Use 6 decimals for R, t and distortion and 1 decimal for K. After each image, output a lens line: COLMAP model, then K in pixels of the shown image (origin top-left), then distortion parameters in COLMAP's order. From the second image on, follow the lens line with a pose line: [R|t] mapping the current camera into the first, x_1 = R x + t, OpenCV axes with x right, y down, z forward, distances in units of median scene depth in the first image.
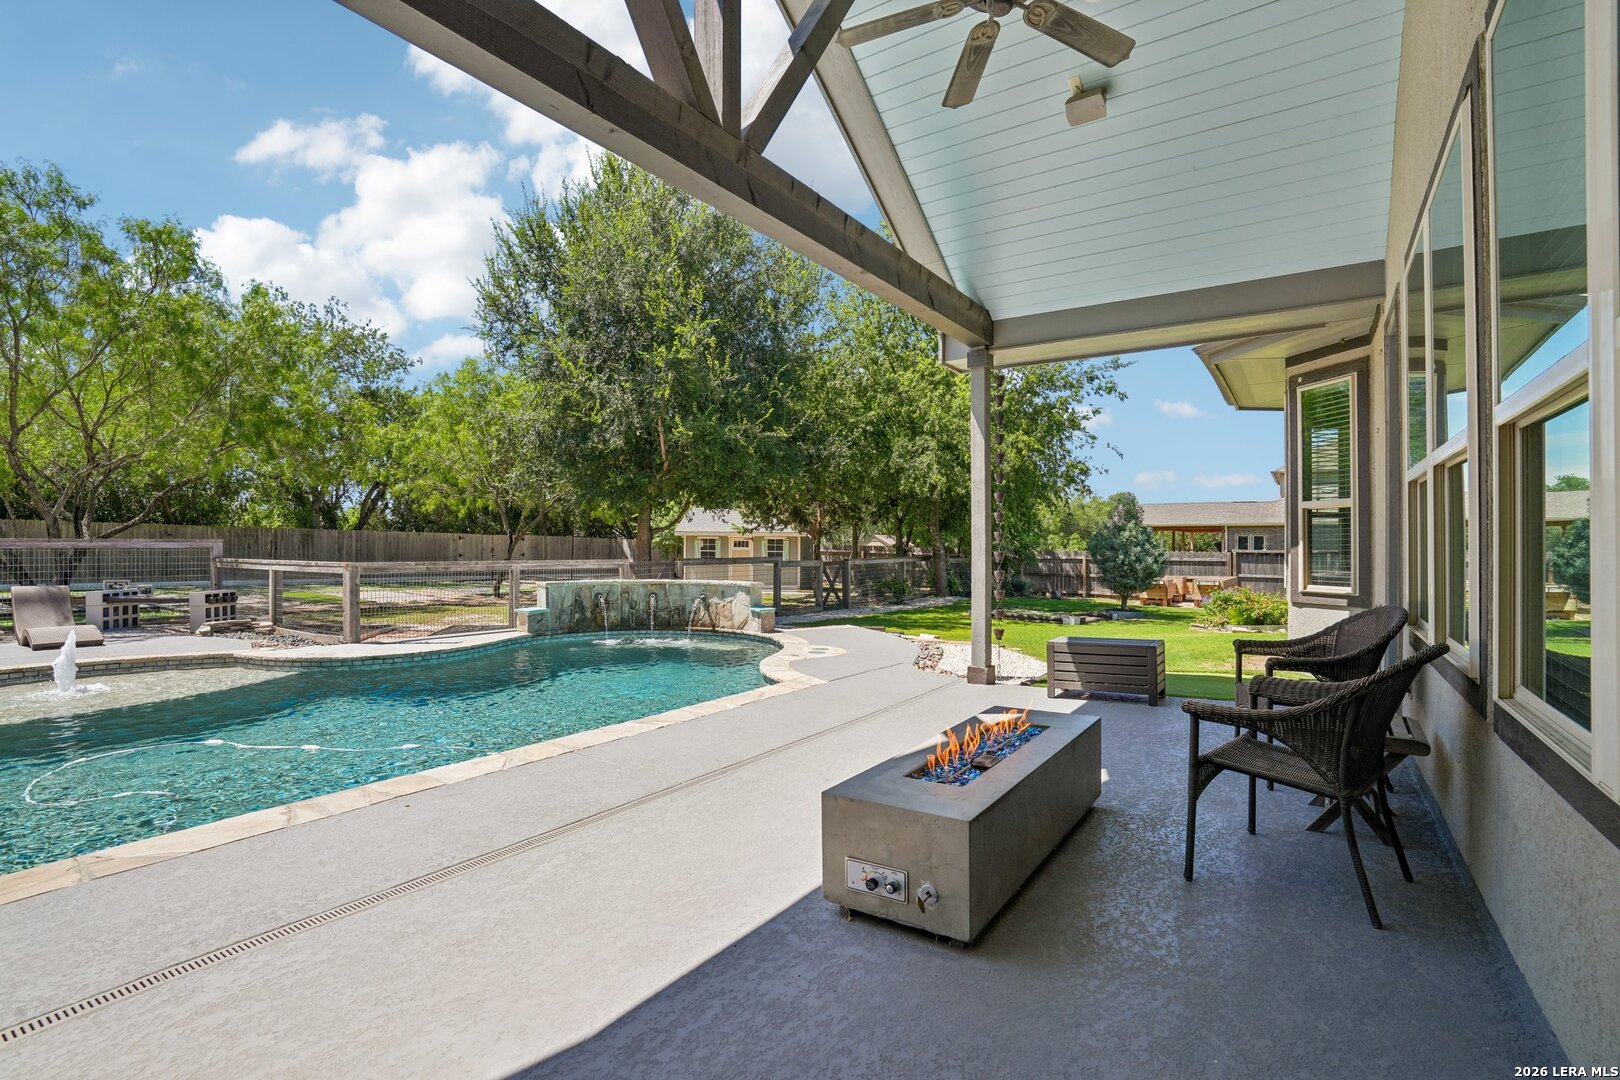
lens RADIAL K [[761.3, 0, 819.0], [0, 761.3, 521.1], [0, 0, 1]] dist [-0.072847, 0.025345]
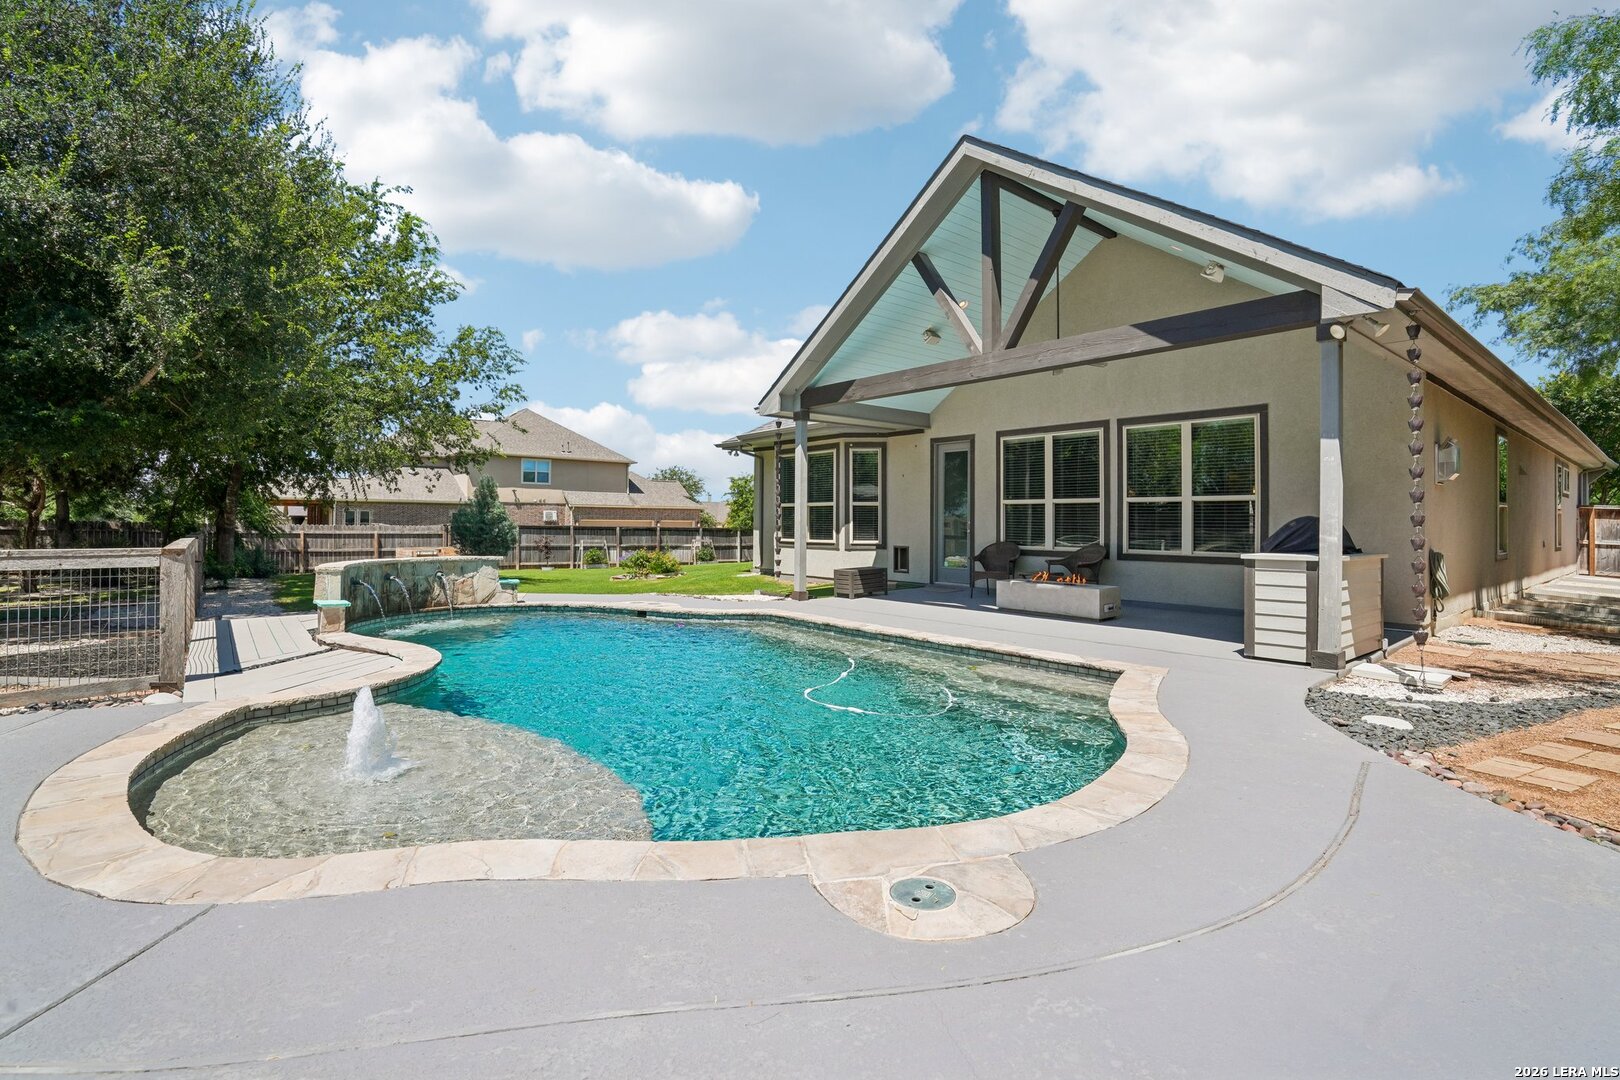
lens RADIAL K [[761.3, 0, 819.0], [0, 761.3, 521.1], [0, 0, 1]] dist [-0.072847, 0.025345]
pose [[0.281133, 0.002529, 0.959666, -0.921584], [-0.036778, 0.999290, 0.008141, 0.008786], [-0.958964, -0.037583, 0.281026, 0.292685]]
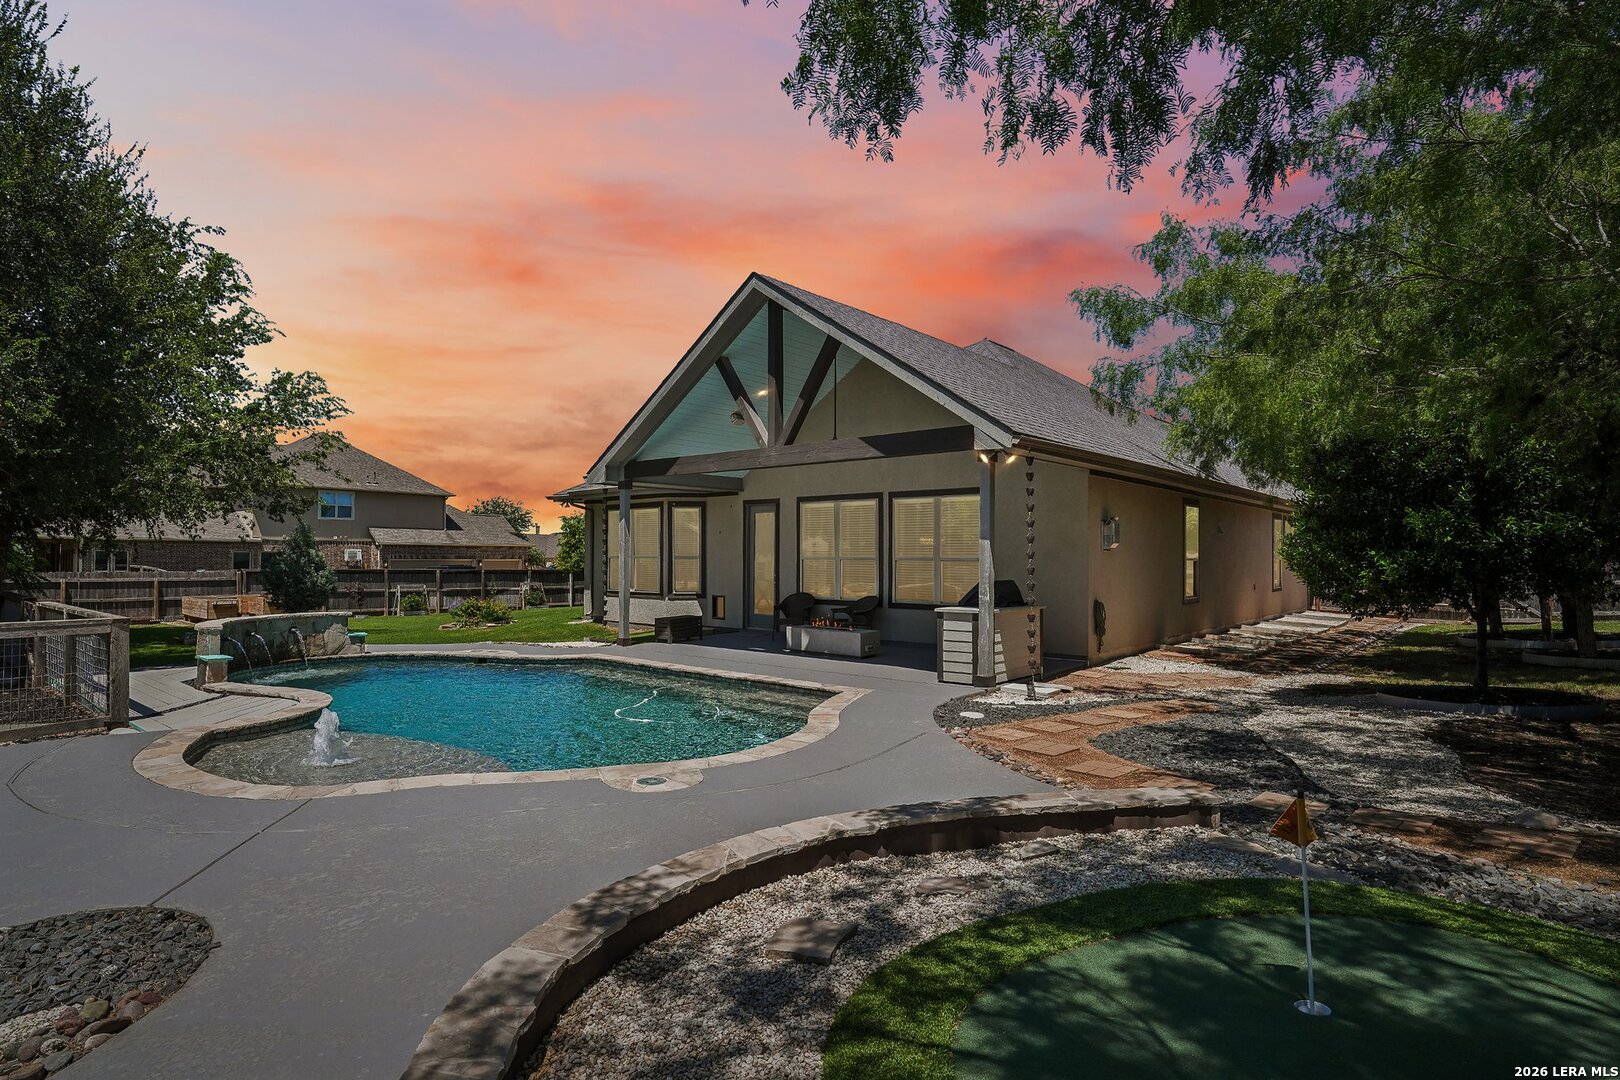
lens RADIAL K [[863.7, 0, 810.0], [0, 863.7, 540.0], [0, 0, 1]] dist [-0.053399, 0.024831]
pose [[0.119390, 0.015928, 0.992720, -1.250373], [-0.033590, 0.999364, -0.011995, -0.034835], [-0.992279, -0.031914, 0.119849, 0.154911]]
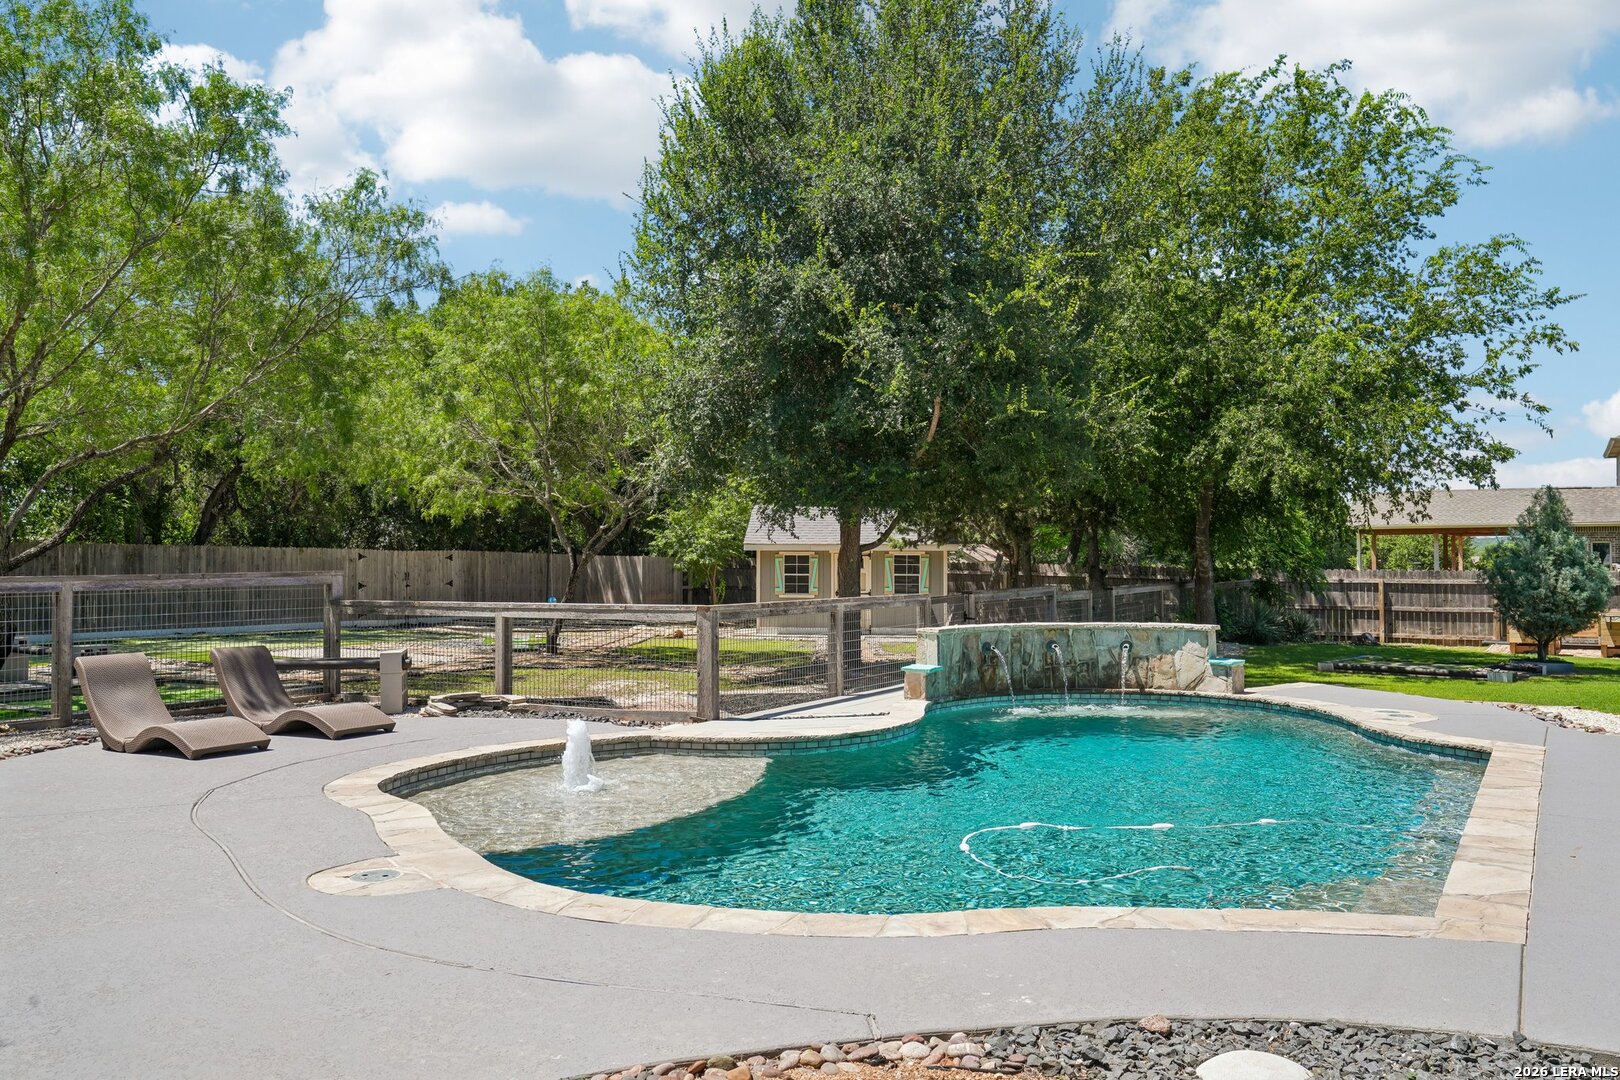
lens RADIAL K [[1330.2, 0, 772.7], [0, 1330.2, 508.1], [0, 0, 1]] dist [-0.008865, 0.002557]
pose [[0.997995, -0.005845, 0.063029, -0.569223], [0.006183, 0.999968, -0.005164, -0.025797], [-0.062996, 0.005543, 0.997998, -0.232431]]
